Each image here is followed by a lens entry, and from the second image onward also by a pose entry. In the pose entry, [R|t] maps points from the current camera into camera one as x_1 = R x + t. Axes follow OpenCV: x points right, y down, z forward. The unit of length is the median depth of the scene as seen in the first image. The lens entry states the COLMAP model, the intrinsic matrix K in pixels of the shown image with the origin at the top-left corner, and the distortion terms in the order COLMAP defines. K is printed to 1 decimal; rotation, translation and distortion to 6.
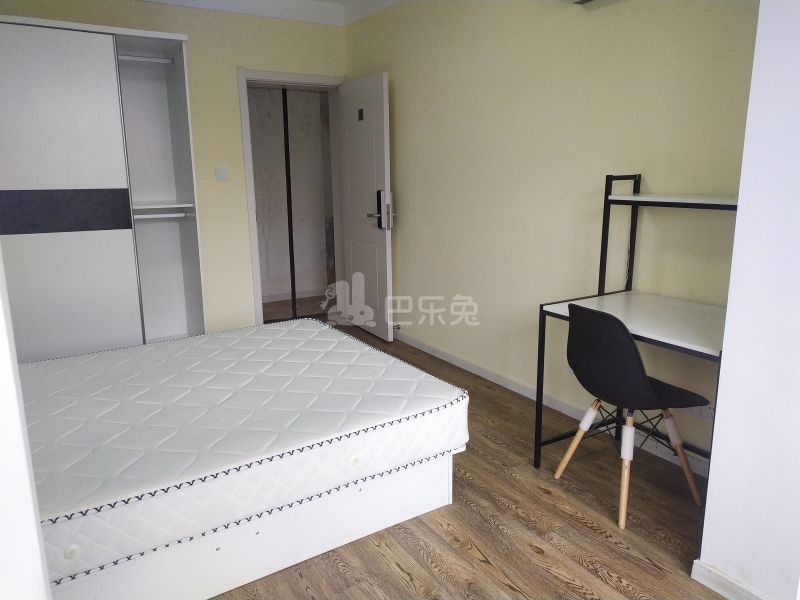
lens RADIAL K [[587.0, 0, 403.2], [0, 587.0, 296.2], [0, 0, 1]] dist [0.005866, -0.012098]
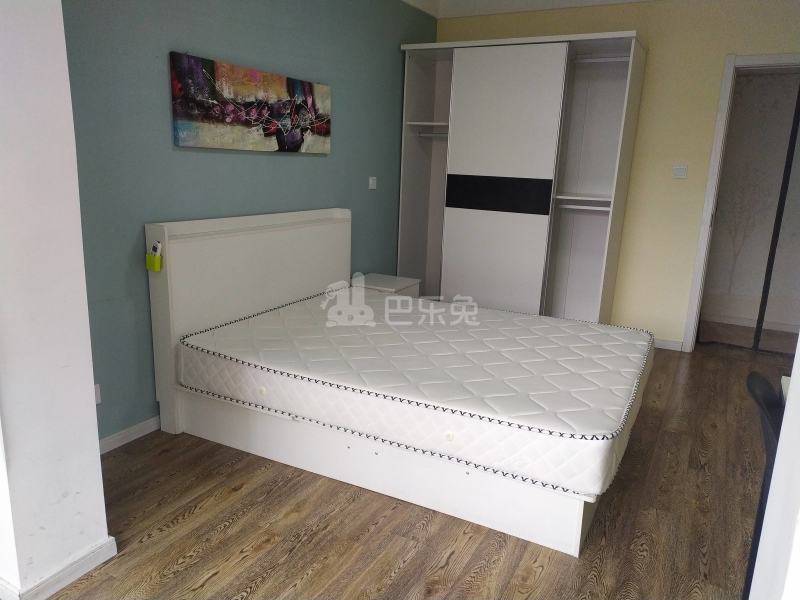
lens RADIAL K [[587.0, 0, 402.0], [0, 587.0, 301.1], [0, 0, 1]] dist [0.005866, -0.012098]
pose [[0.490251, 0.224762, -0.842102, 0.605033], [-0.223111, 0.966348, 0.128034, -0.057677], [0.842541, 0.125113, 0.523900, 0.304135]]
